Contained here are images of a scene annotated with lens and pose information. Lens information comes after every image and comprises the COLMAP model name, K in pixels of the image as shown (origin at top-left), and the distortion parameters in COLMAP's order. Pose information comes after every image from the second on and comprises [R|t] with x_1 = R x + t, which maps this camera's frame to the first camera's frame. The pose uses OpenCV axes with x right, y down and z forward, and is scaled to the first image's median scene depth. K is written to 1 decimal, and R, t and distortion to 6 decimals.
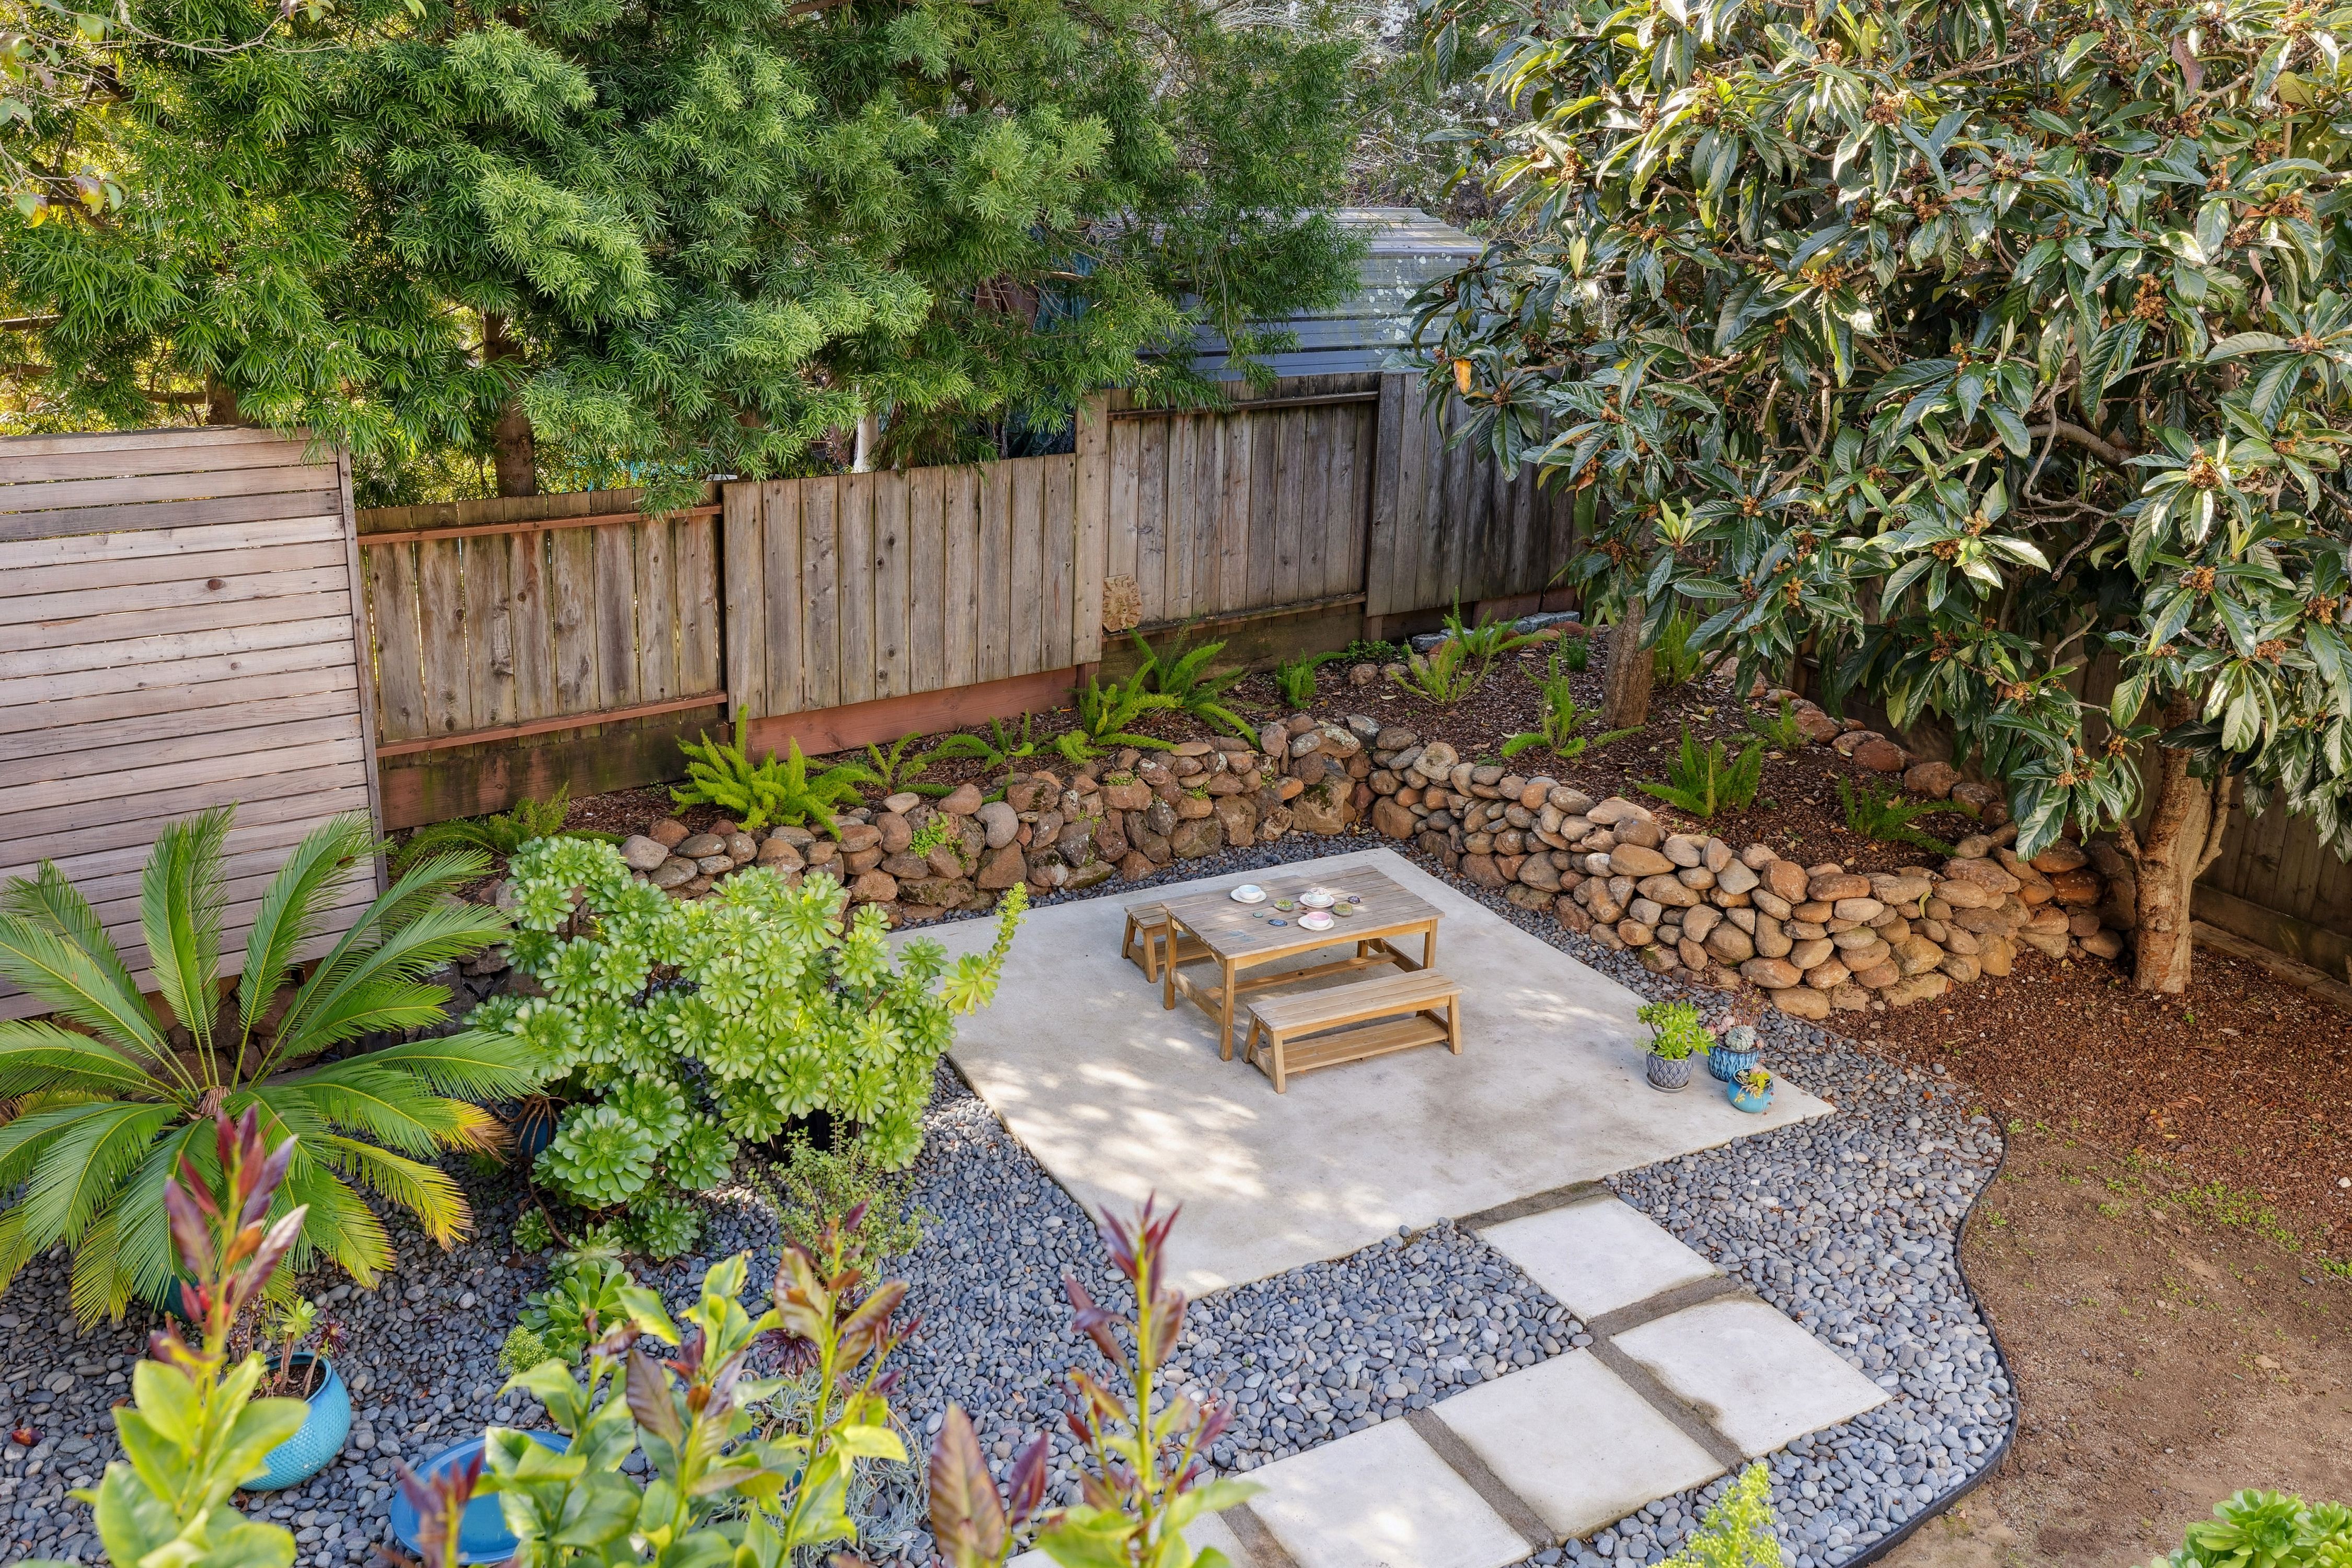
lens RADIAL K [[1833.1, 0, 1152.5], [0, 1833.1, 639.2], [0, 0, 1]] dist [0.005623, -0.011791]
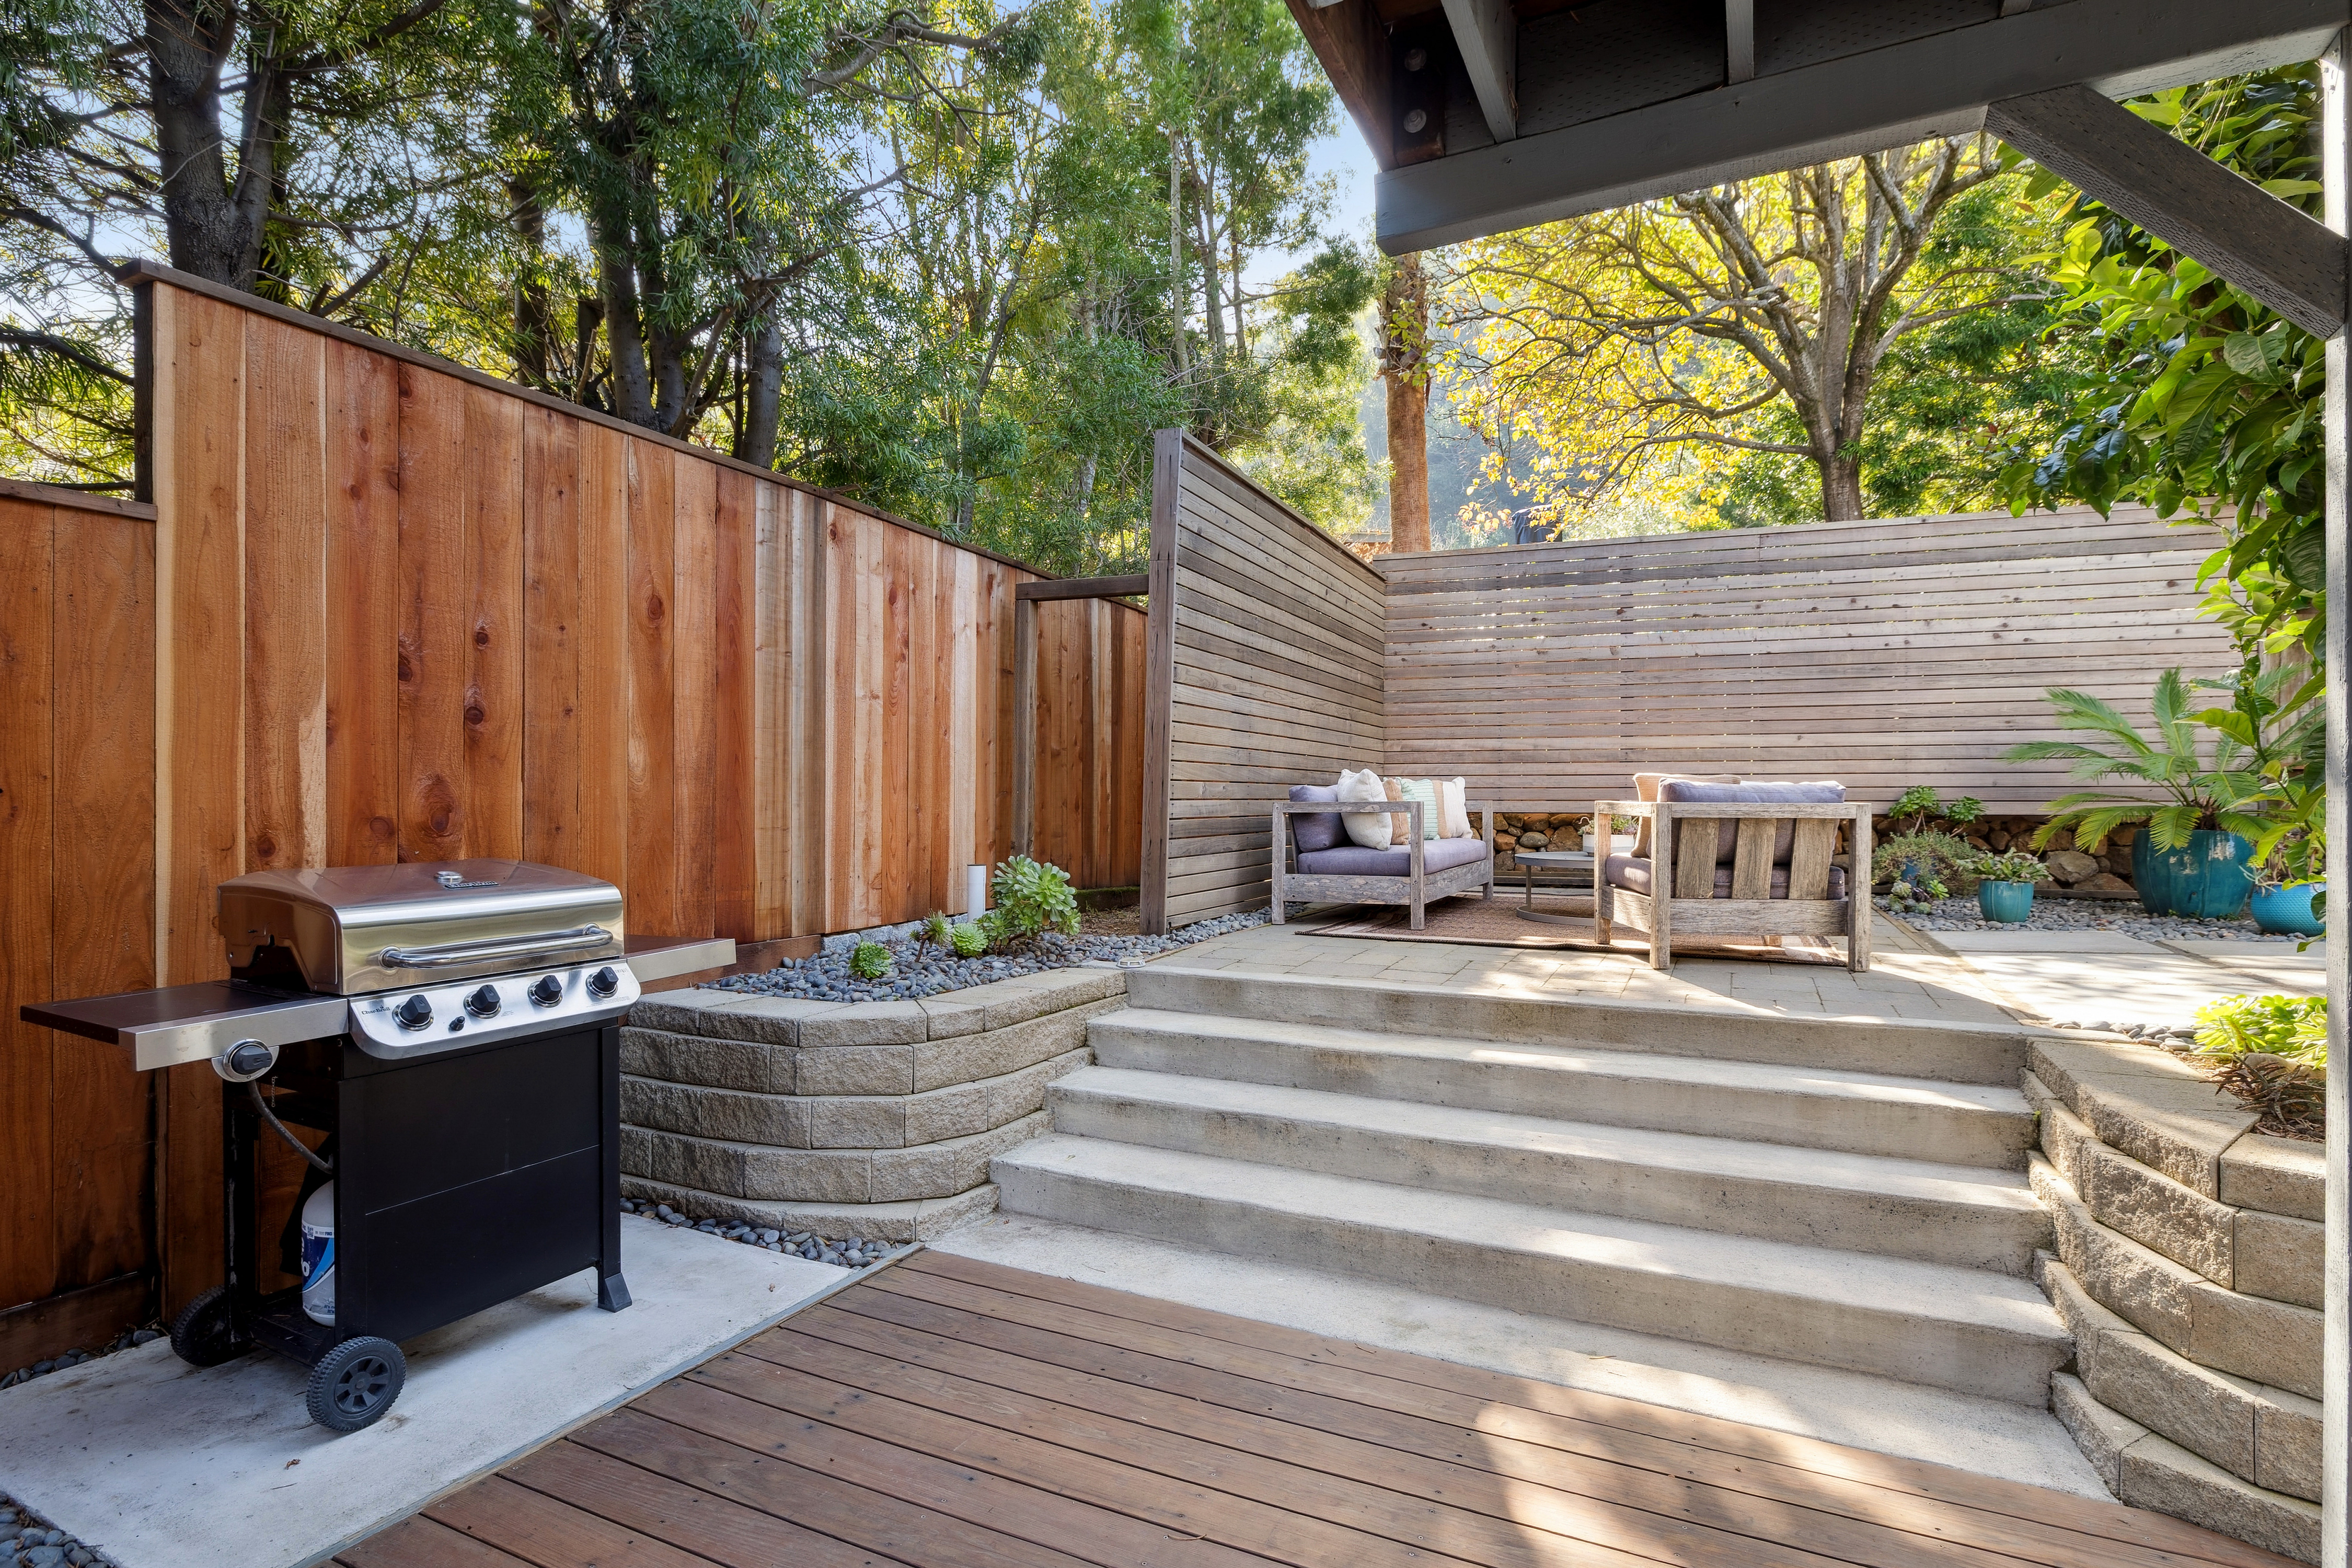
lens RADIAL K [[1121.8, 0, 1177.9], [0, 1121.8, 779.7], [0, 0, 1]] dist [-0.011575, 0.002974]
pose [[0.582239, -0.034497, -0.812286, -0.144672], [-0.194205, 0.964276, -0.180156, 0.402149], [0.789482, 0.262644, 0.554740, -0.246979]]
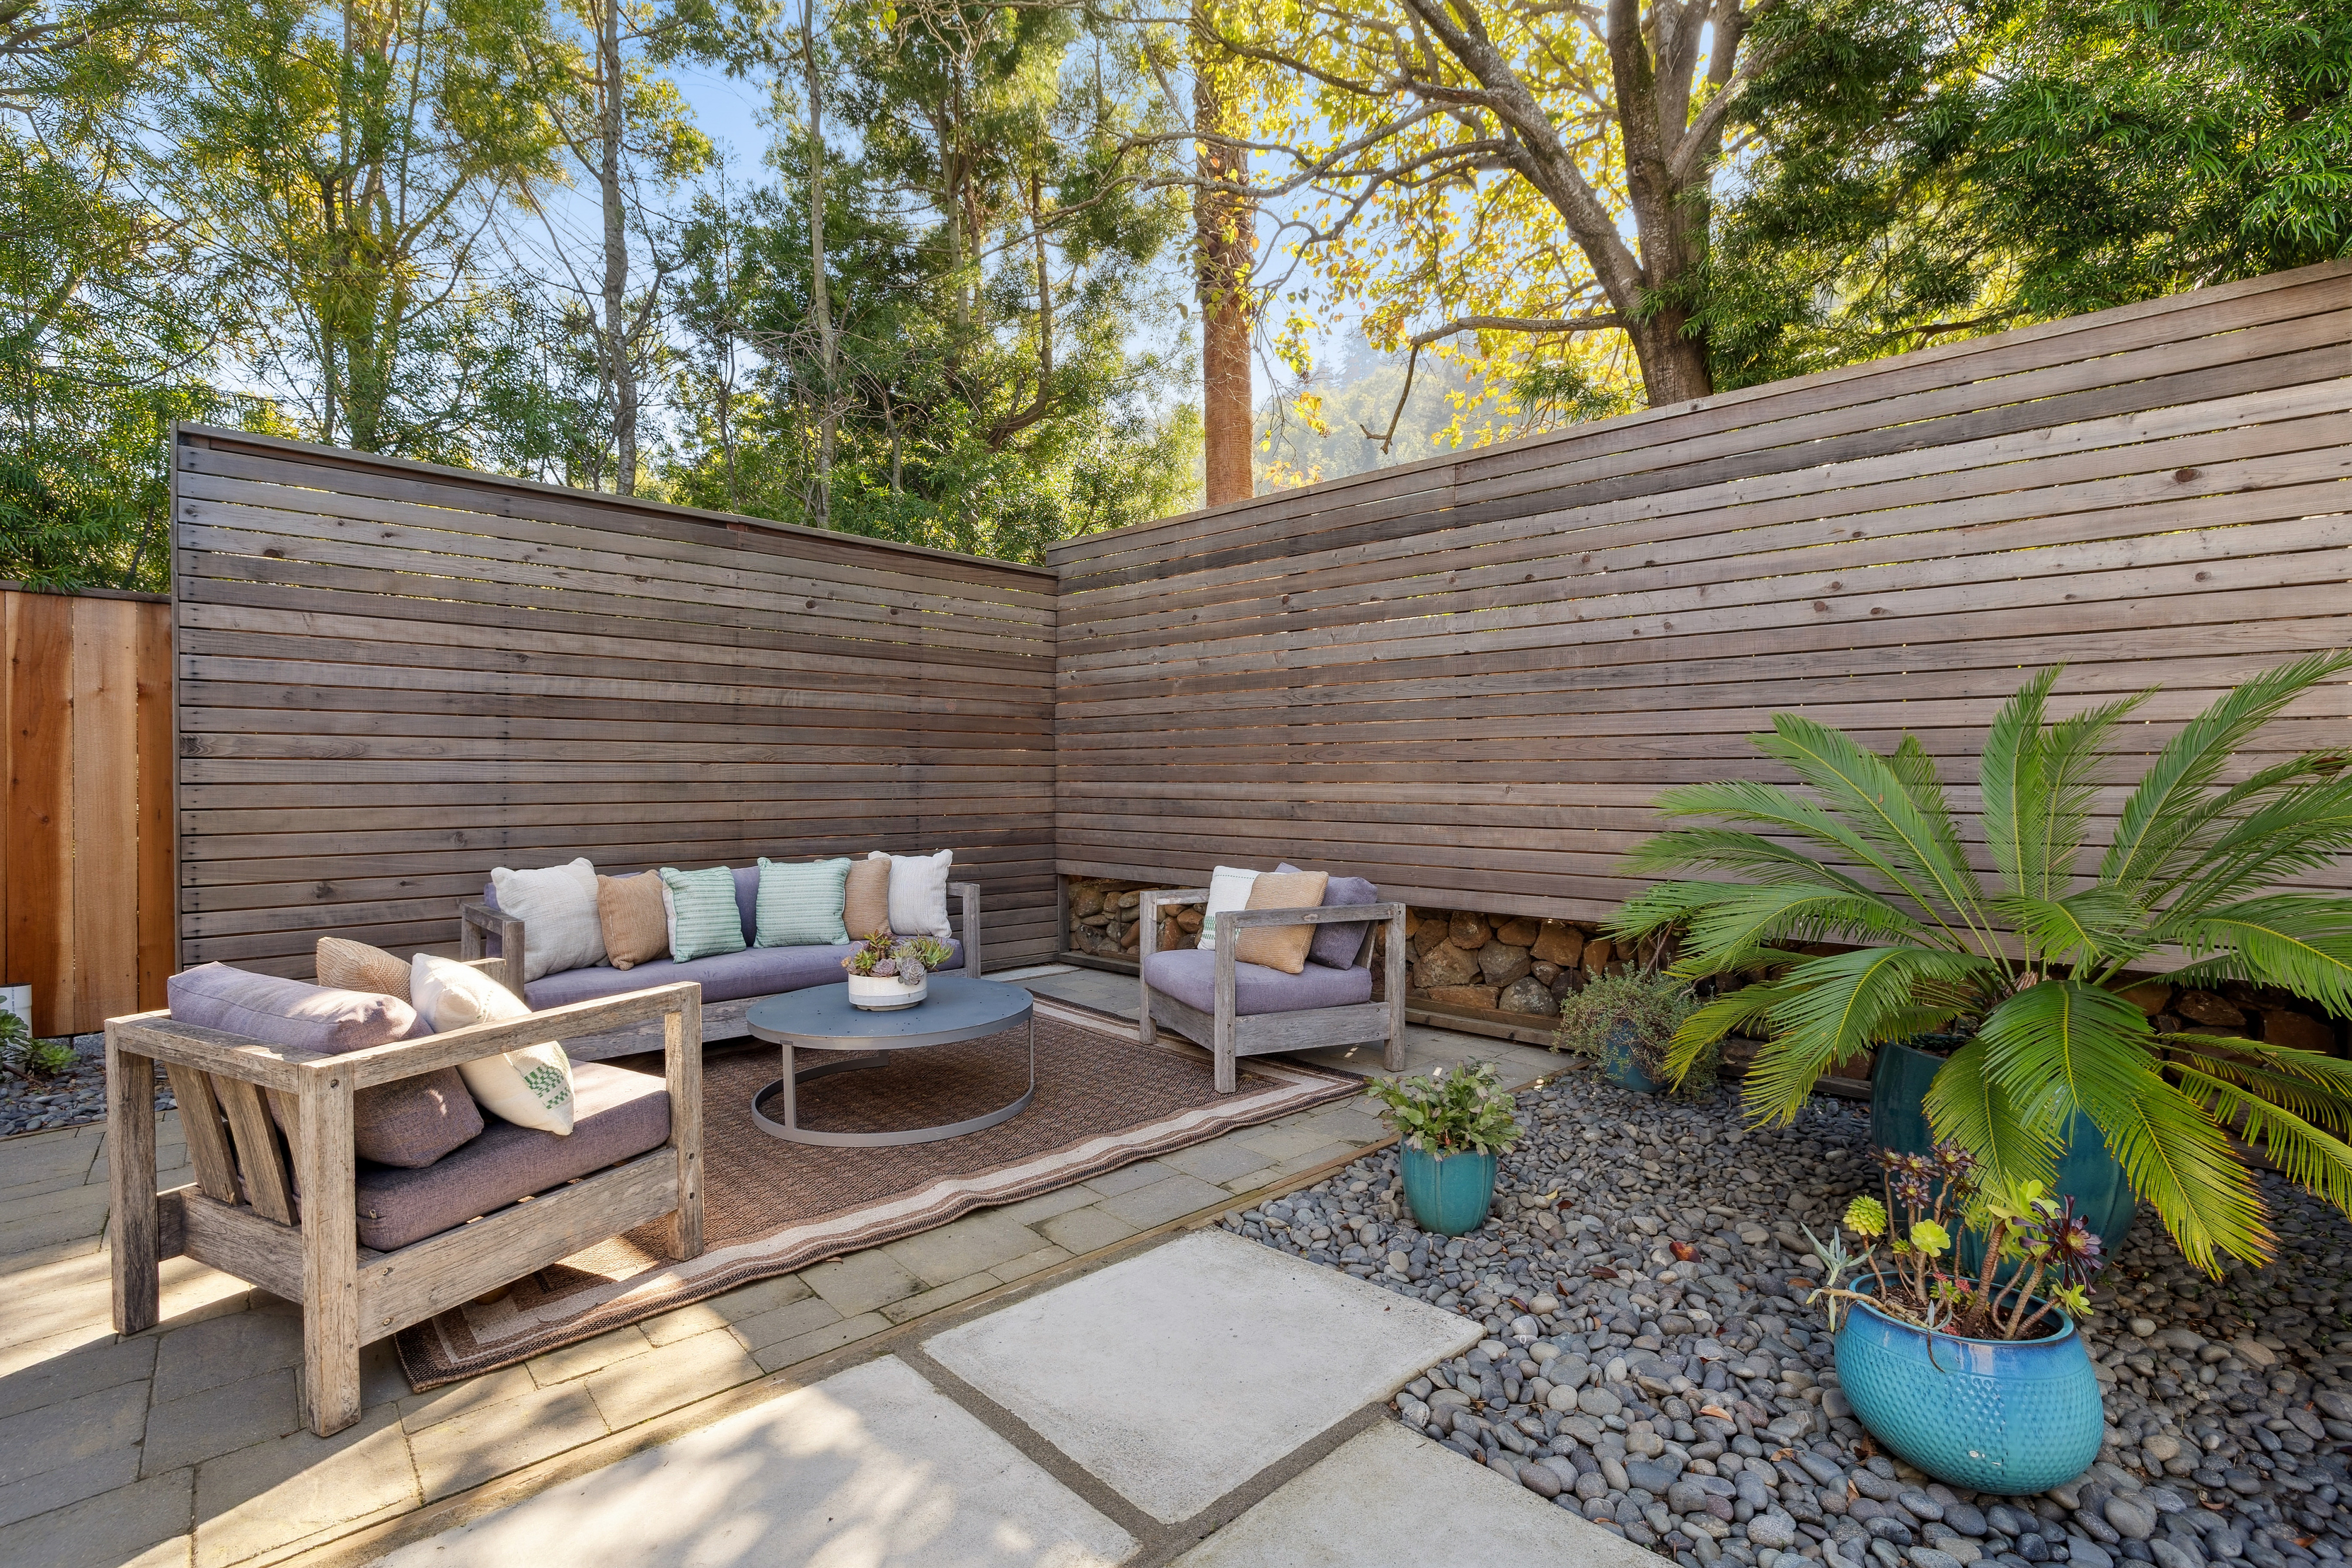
lens RADIAL K [[1056.3, 0, 1187.5], [0, 1056.3, 800.5], [0, 0, 1]] dist [-0.007785, 0.001414]
pose [[0.246319, -0.005489, -0.969173, -0.117106], [-0.242084, 0.967939, -0.067009, 0.189696], [0.938468, 0.251127, 0.237093, 0.363965]]
